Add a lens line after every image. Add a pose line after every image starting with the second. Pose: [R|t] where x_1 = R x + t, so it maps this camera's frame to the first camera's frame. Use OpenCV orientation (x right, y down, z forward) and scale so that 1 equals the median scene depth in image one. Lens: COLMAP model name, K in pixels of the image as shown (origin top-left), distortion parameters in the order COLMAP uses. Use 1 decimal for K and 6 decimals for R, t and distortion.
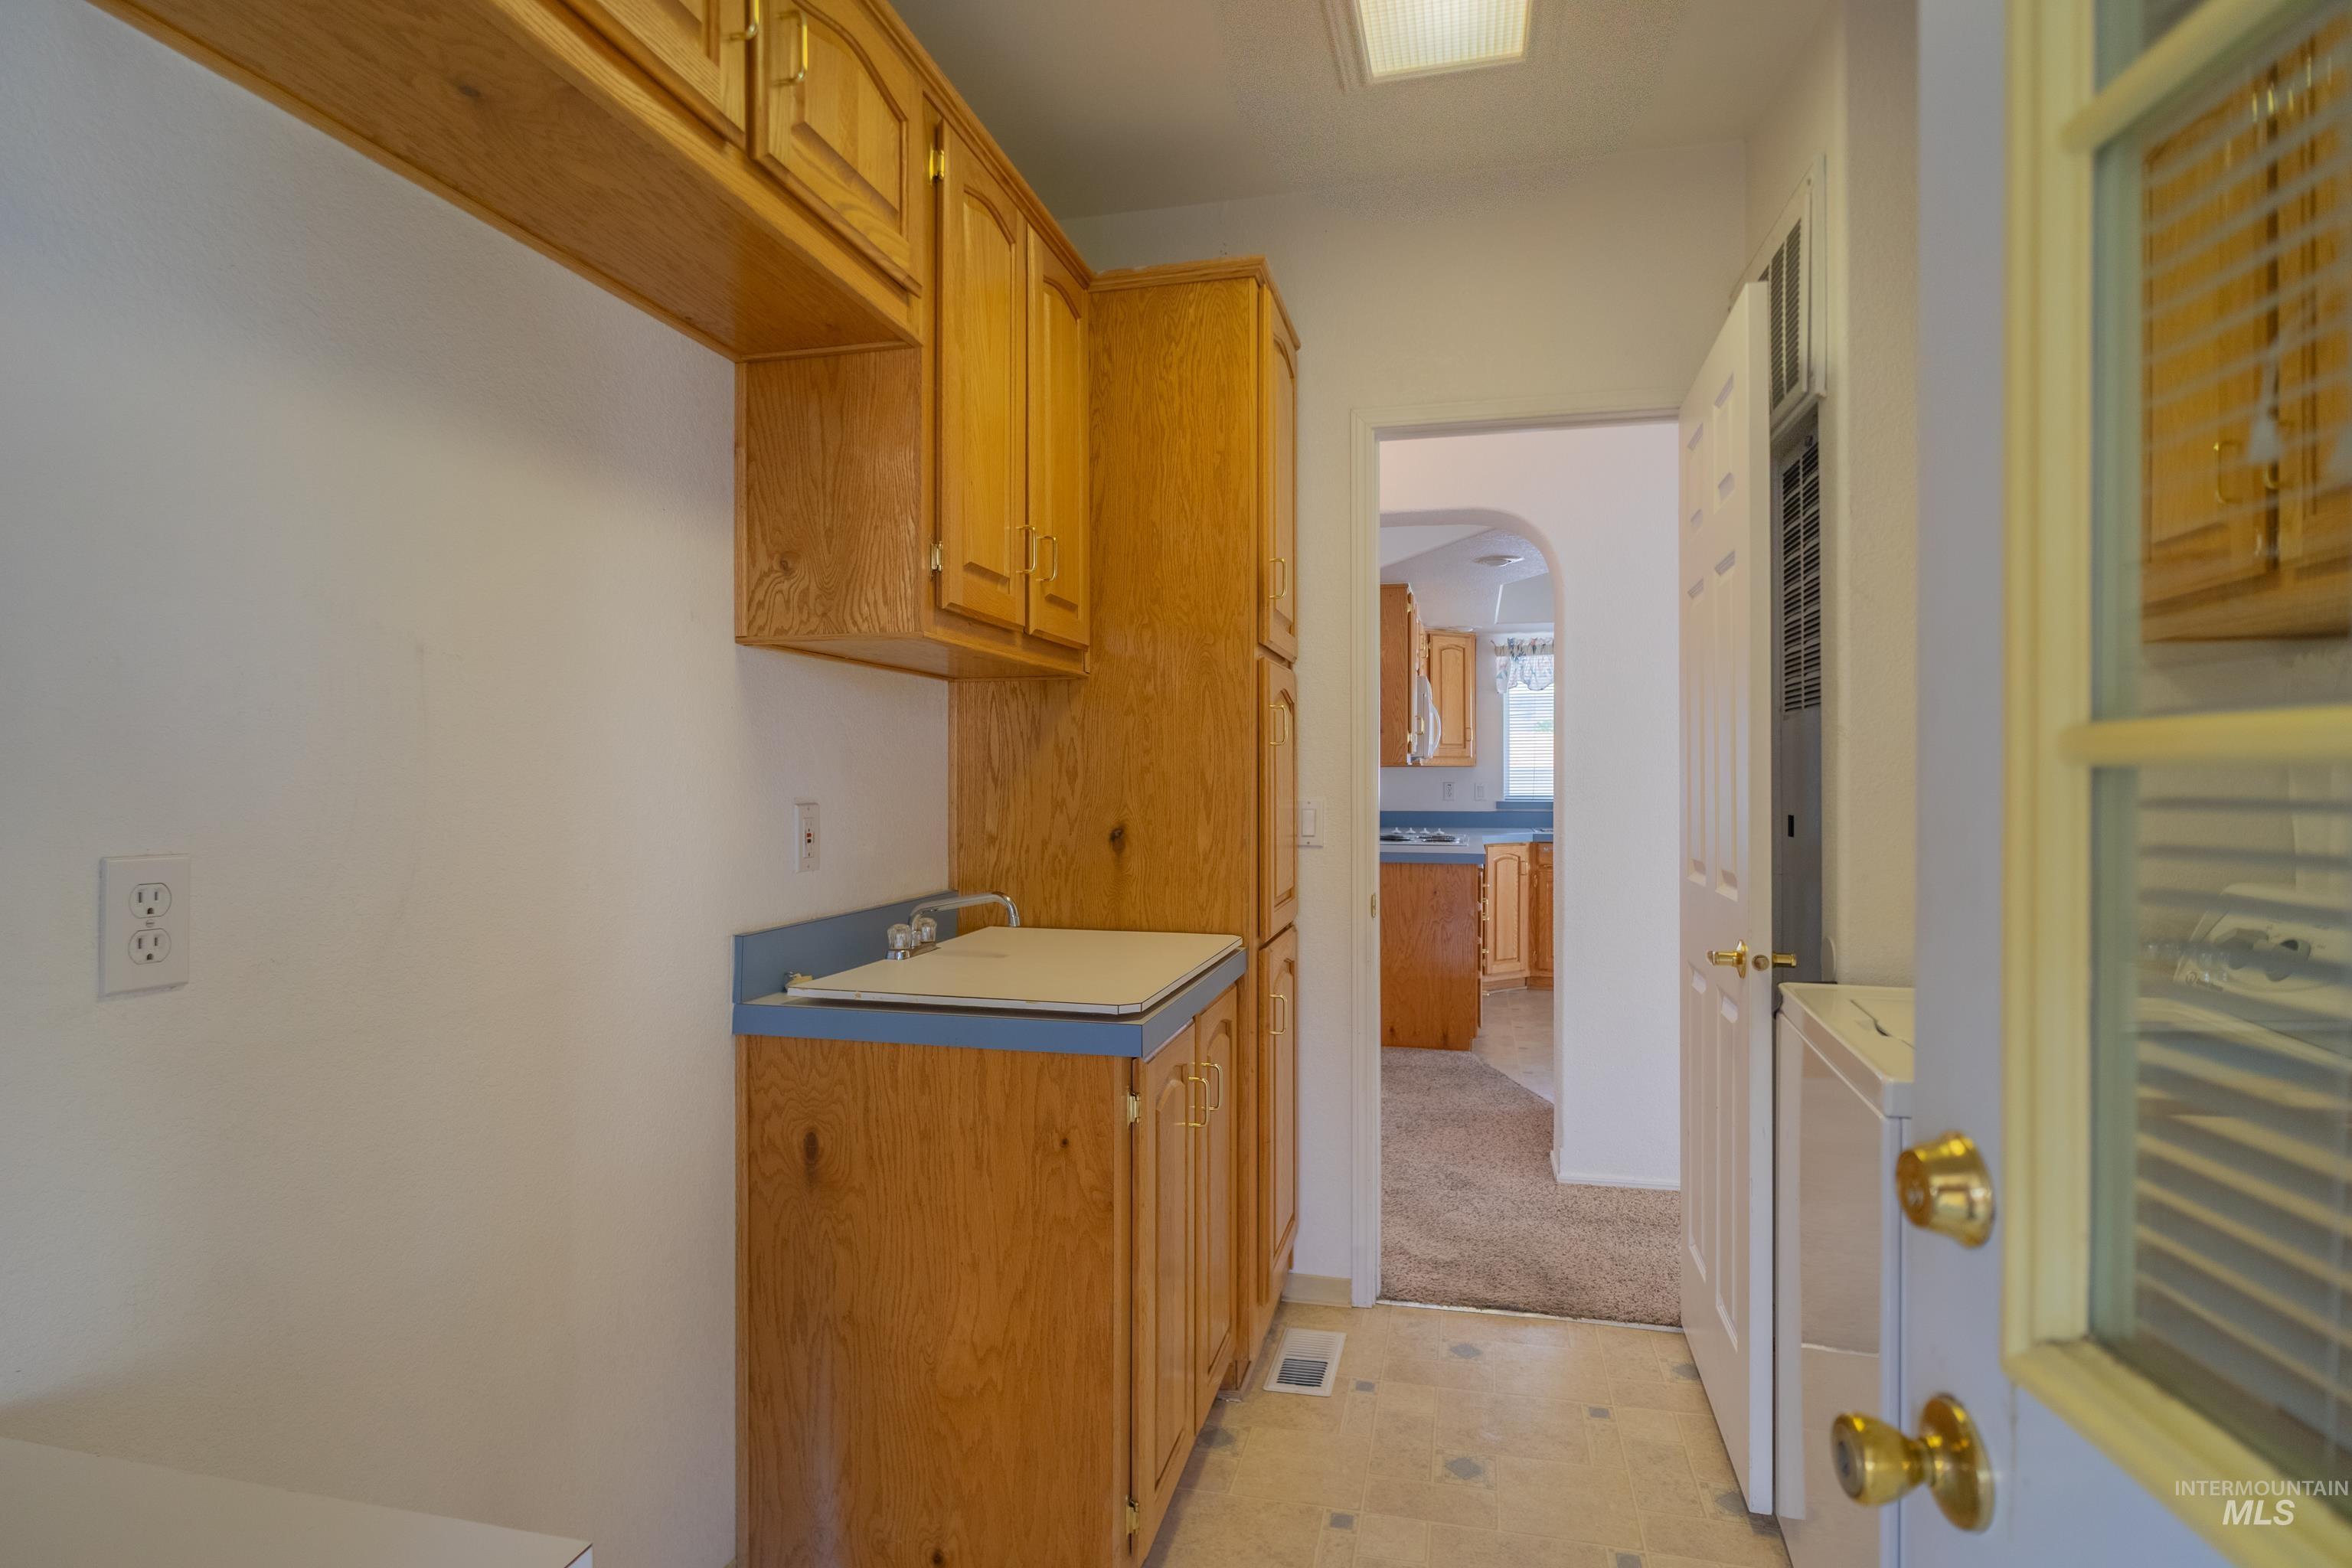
lens RADIAL K [[1212.9, 0, 1167.0], [0, 1212.9, 774.1], [0, 0, 1]] dist [-0.001255, 0.000040]
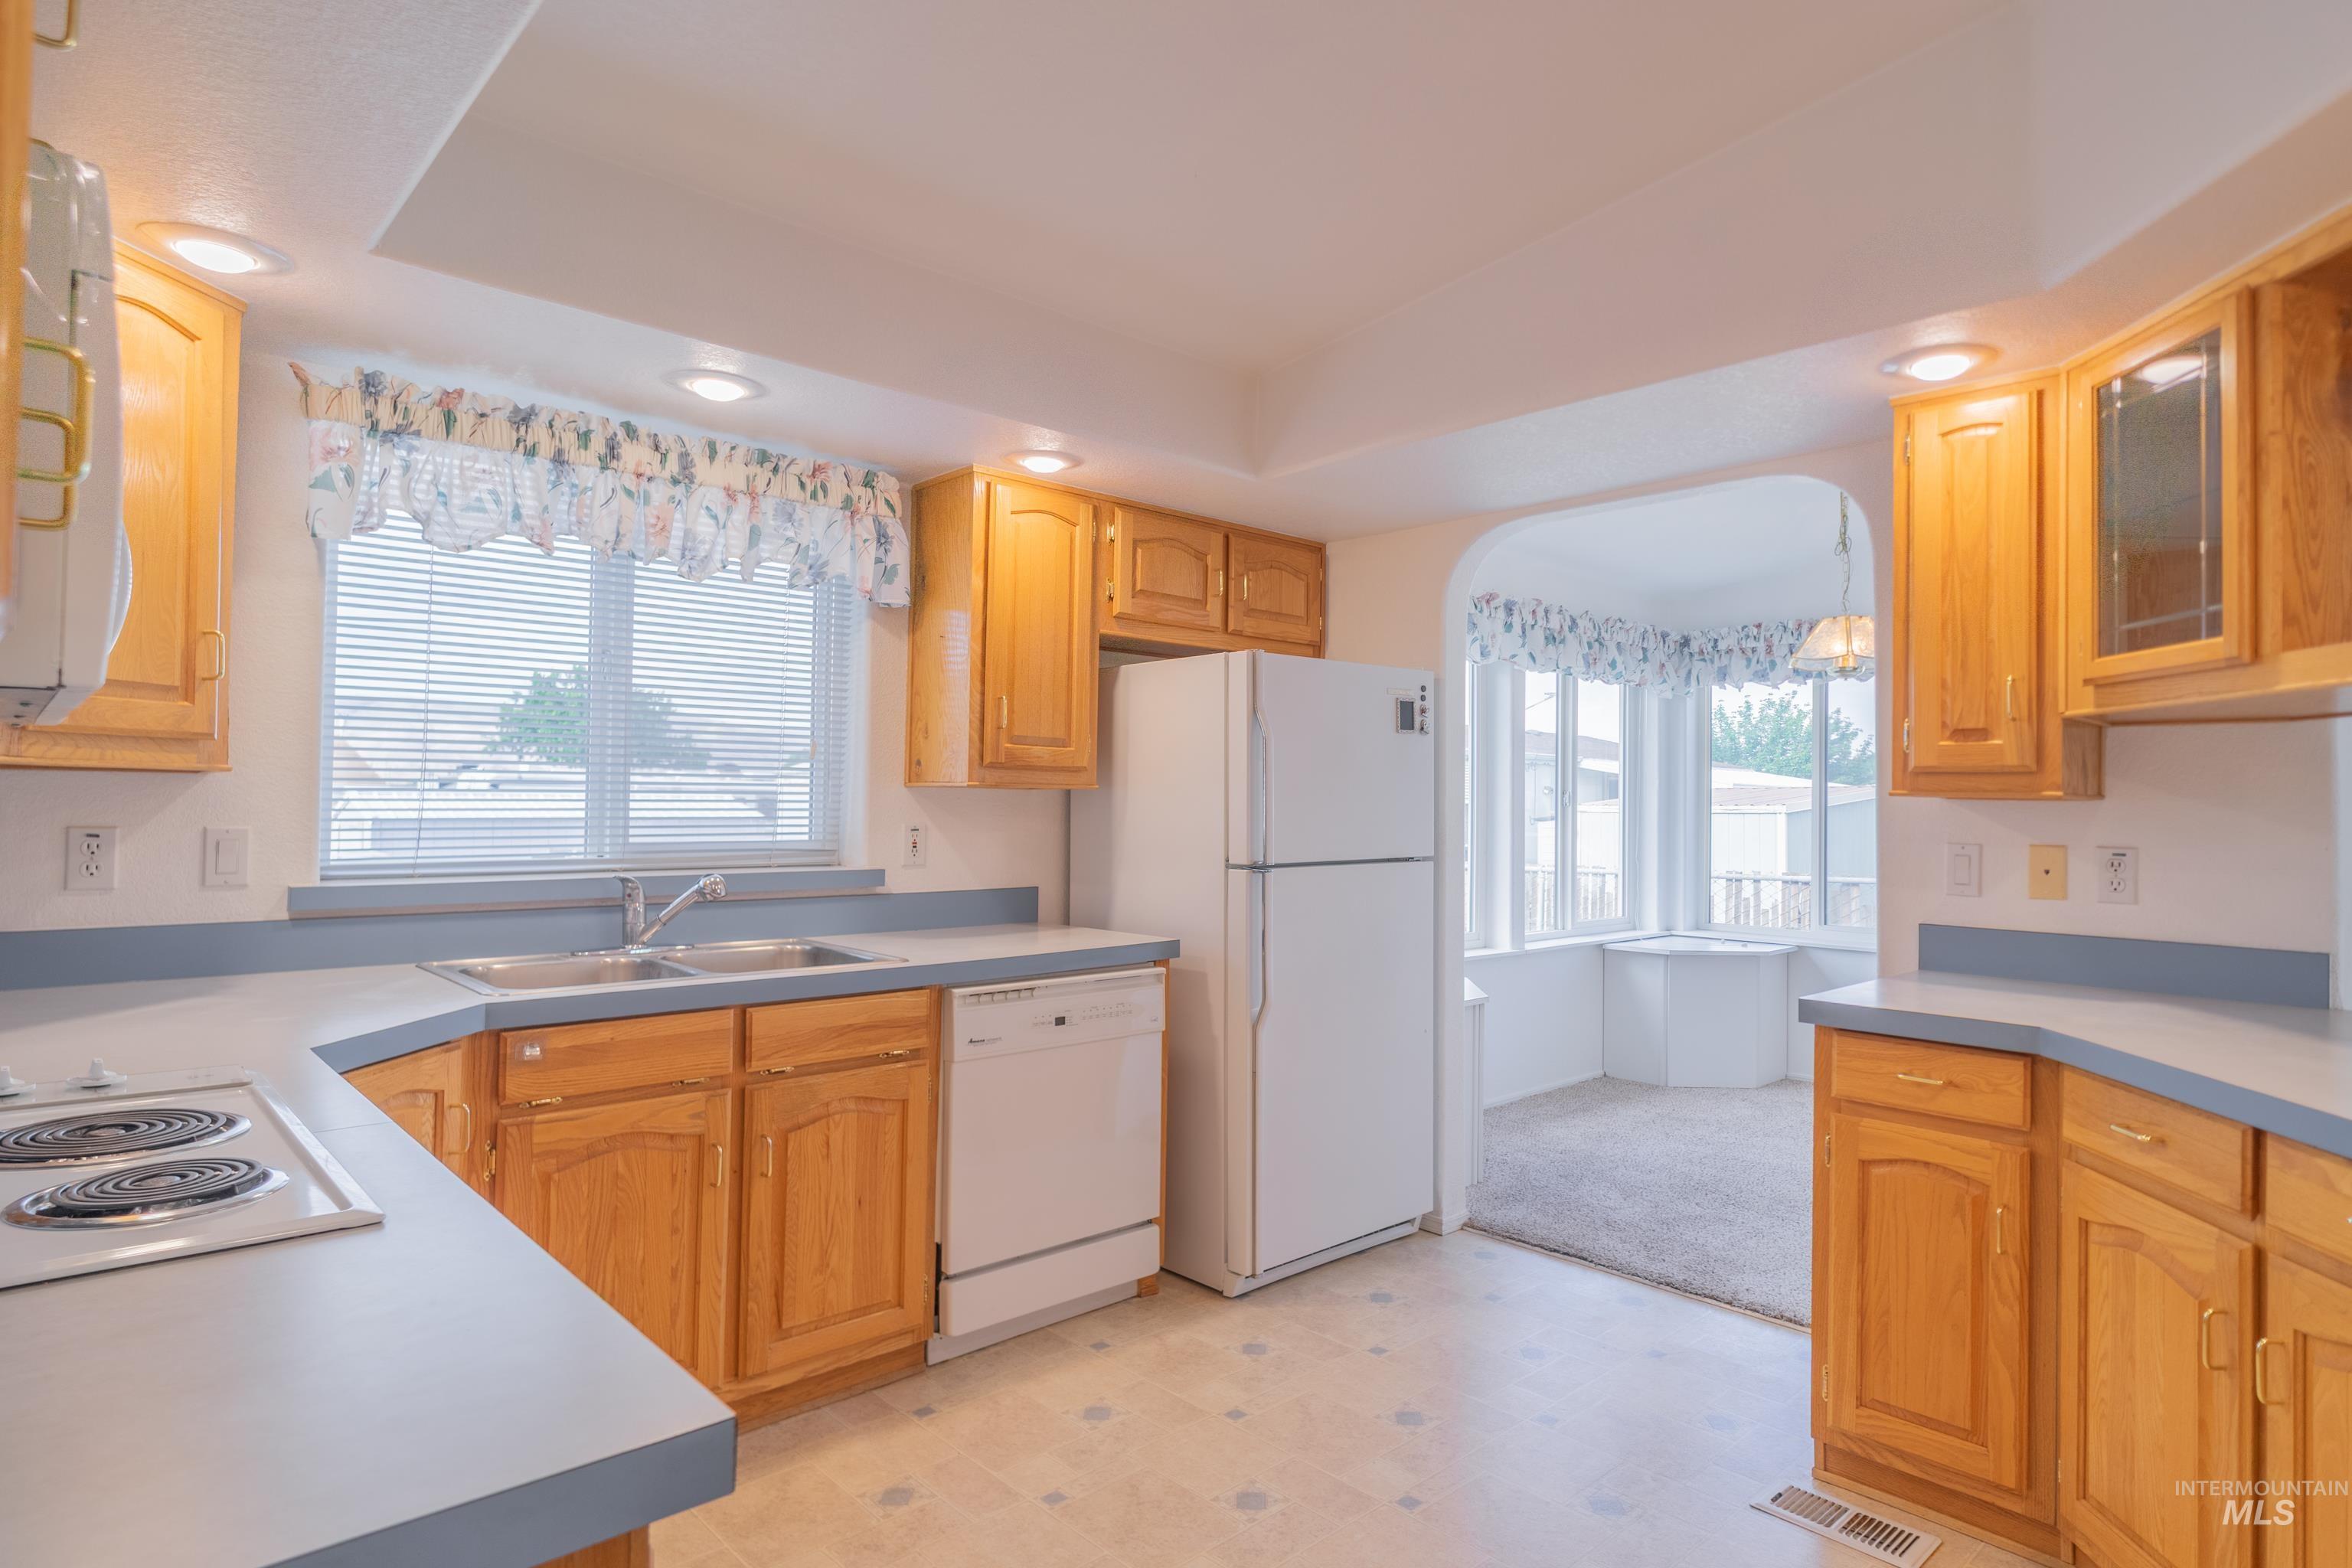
lens RADIAL K [[1285.0, 0, 1267.9], [0, 1285.0, 774.5], [0, 0, 1]] dist [-0.011171, -0.000150]
pose [[0.508358, 0.026048, 0.860752, 0.353428], [-0.012768, 0.999661, -0.022711, -0.005898], [-0.861051, 0.000555, 0.508518, 1.867090]]
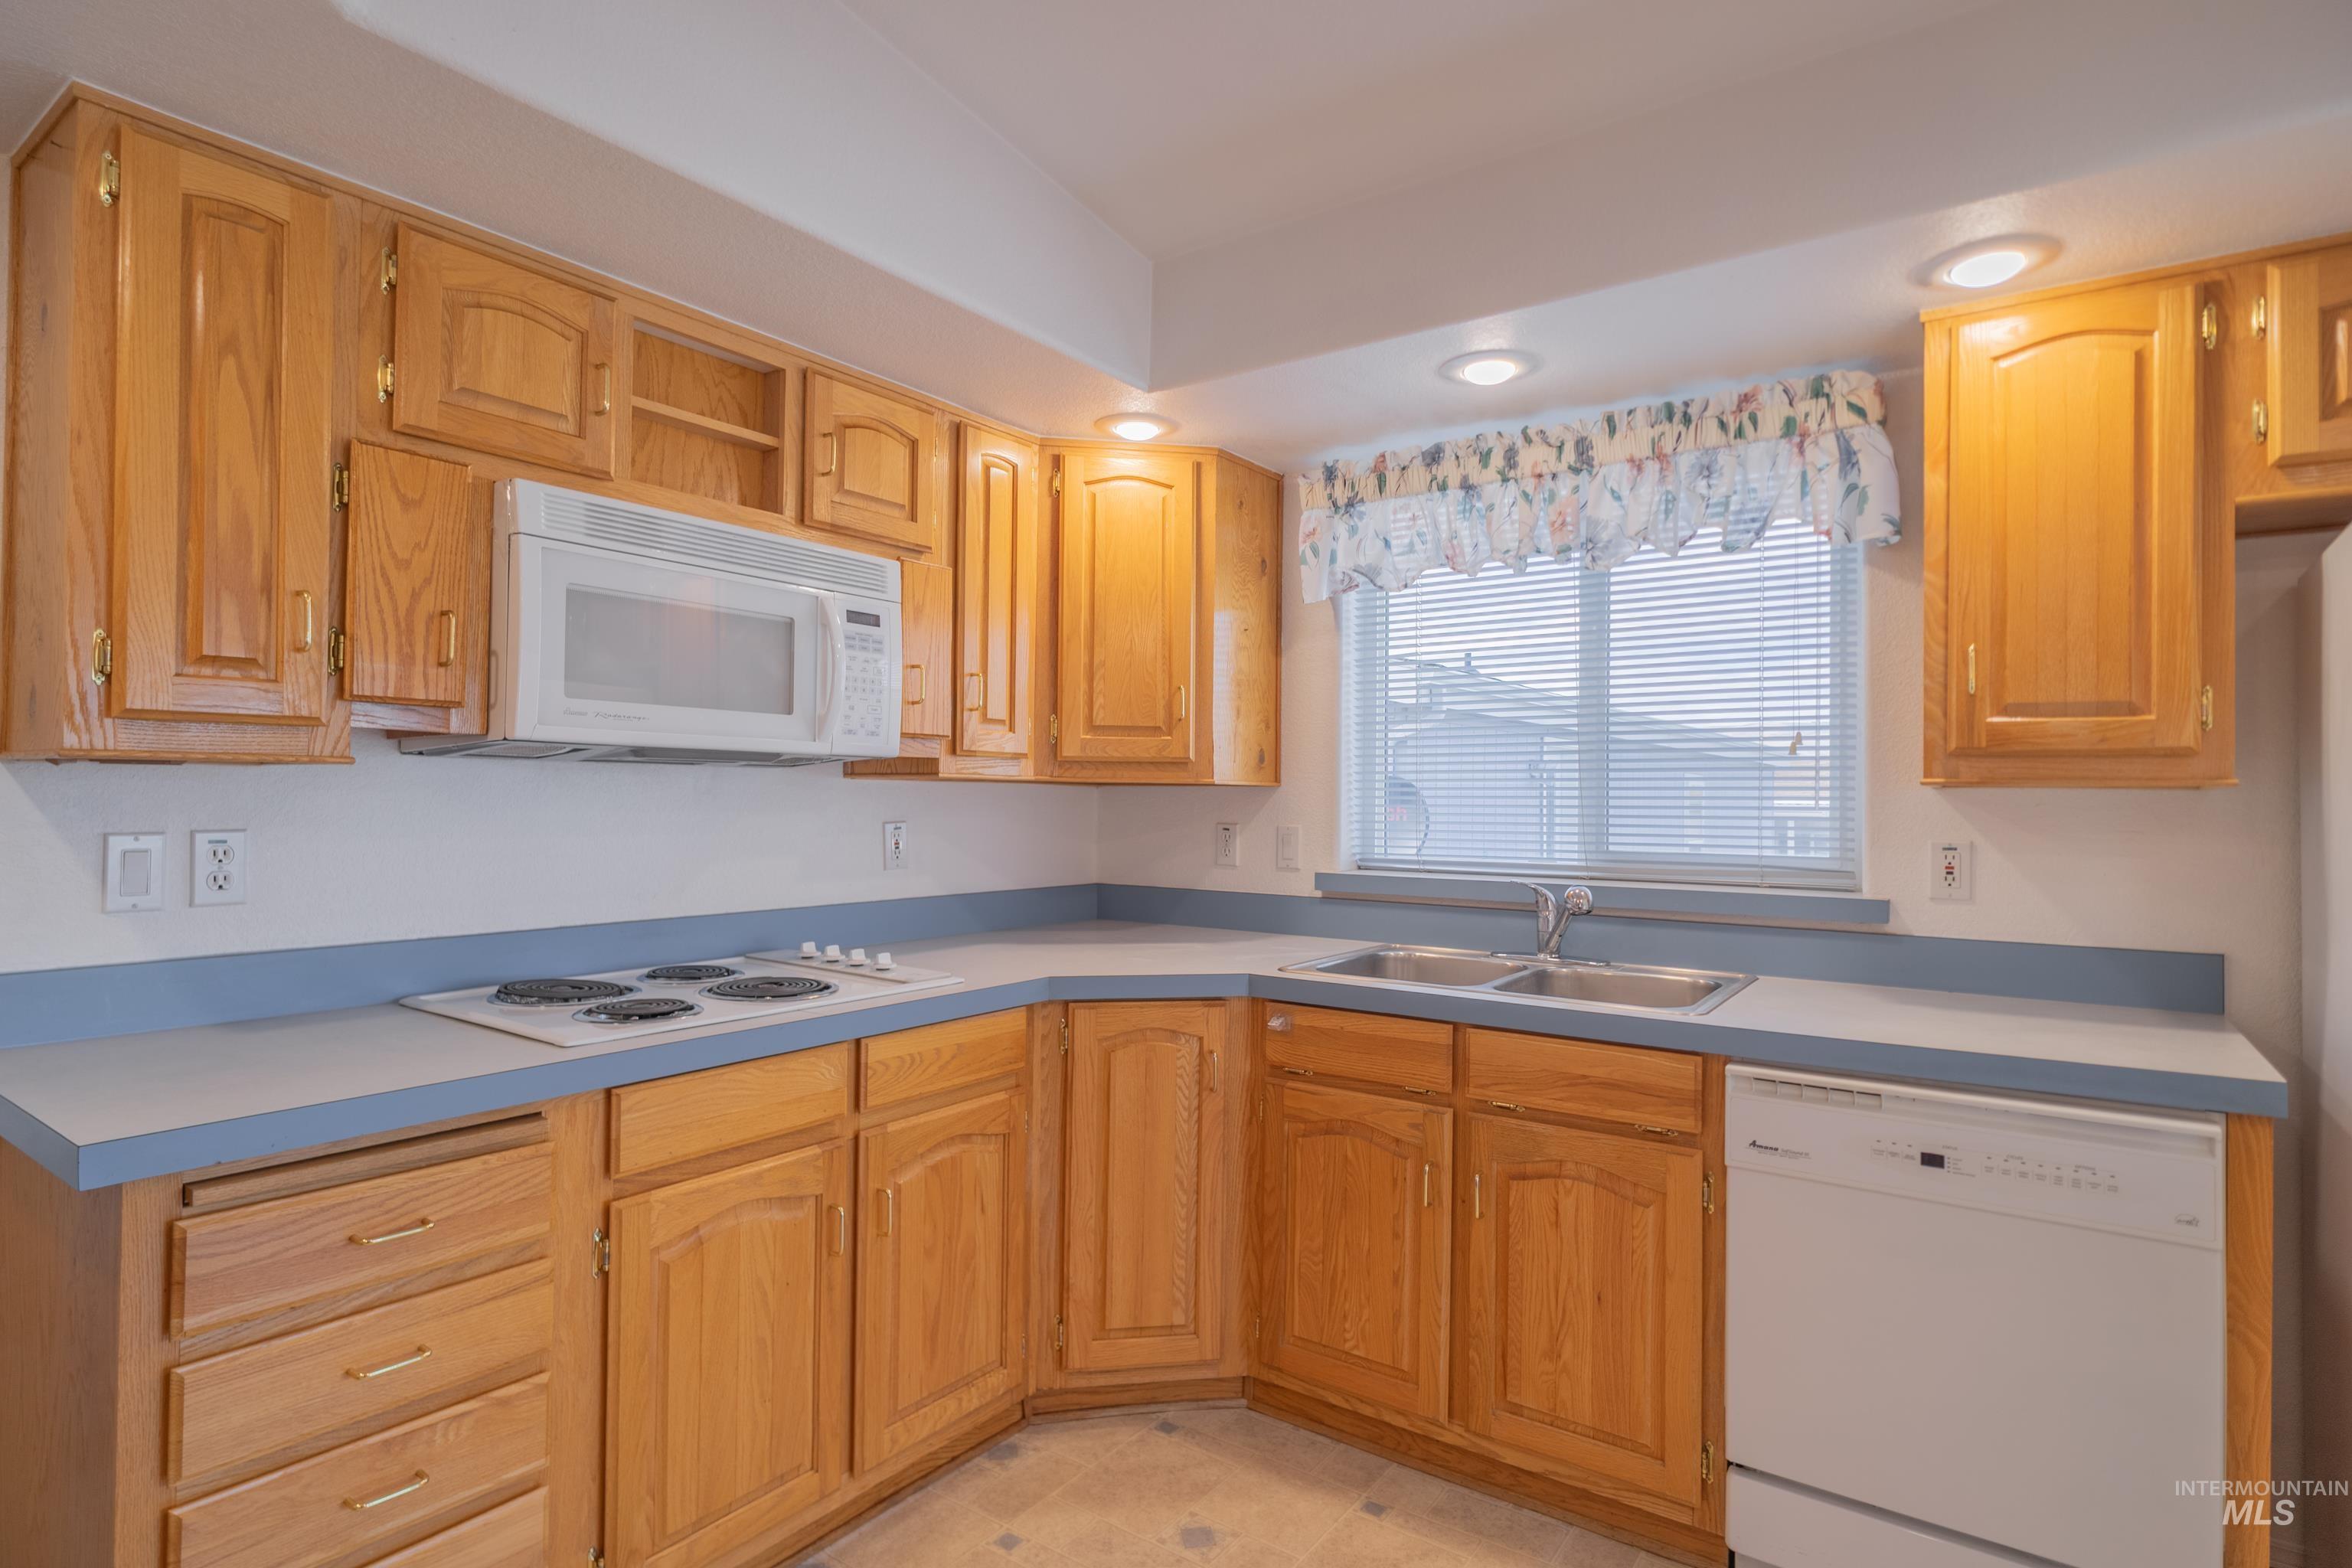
lens RADIAL K [[1198.5, 0, 1178.3], [0, 1198.5, 779.2], [0, 0, 1]] dist [-0.007368, 0.000234]
pose [[0.932765, 0.004767, -0.360454, 1.123385], [-0.011587, 0.999792, -0.016763, -0.003813], [0.360299, 0.019813, 0.932626, 1.839762]]
